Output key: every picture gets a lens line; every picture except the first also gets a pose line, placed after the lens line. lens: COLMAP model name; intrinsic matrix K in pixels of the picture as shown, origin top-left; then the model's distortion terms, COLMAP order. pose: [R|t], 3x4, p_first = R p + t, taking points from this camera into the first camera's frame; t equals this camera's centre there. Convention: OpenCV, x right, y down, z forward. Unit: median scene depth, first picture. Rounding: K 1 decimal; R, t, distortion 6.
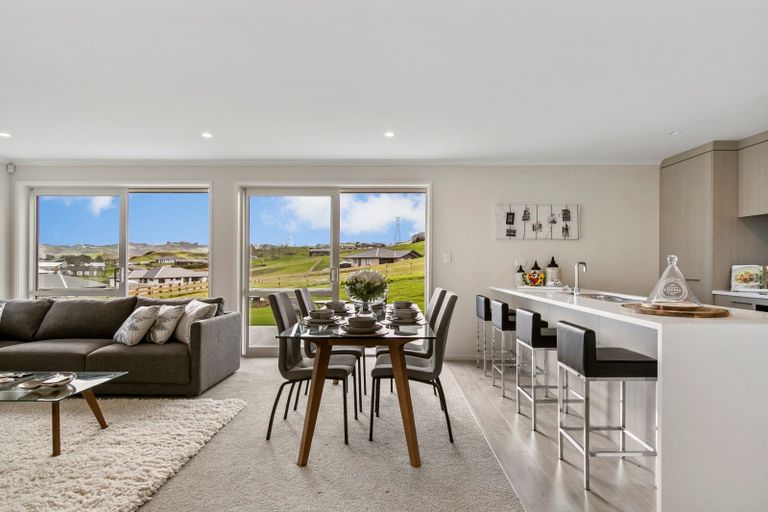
lens RADIAL K [[410.2, 0, 385.7], [0, 410.2, 260.6], [0, 0, 1]] dist [0.001497, 0.000519]
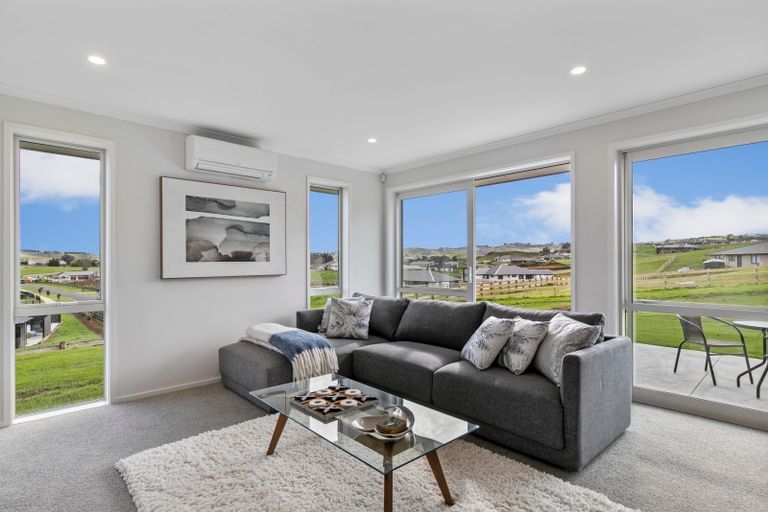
lens RADIAL K [[384.7, 0, 368.3], [0, 384.7, 257.8], [0, 0, 1]] dist [0.000743, 0.000093]
pose [[0.674912, -0.009494, -0.737837, -0.160174], [0.006167, 0.999955, -0.007225, 0.001381], [0.737873, 0.000326, 0.674940, 0.250535]]
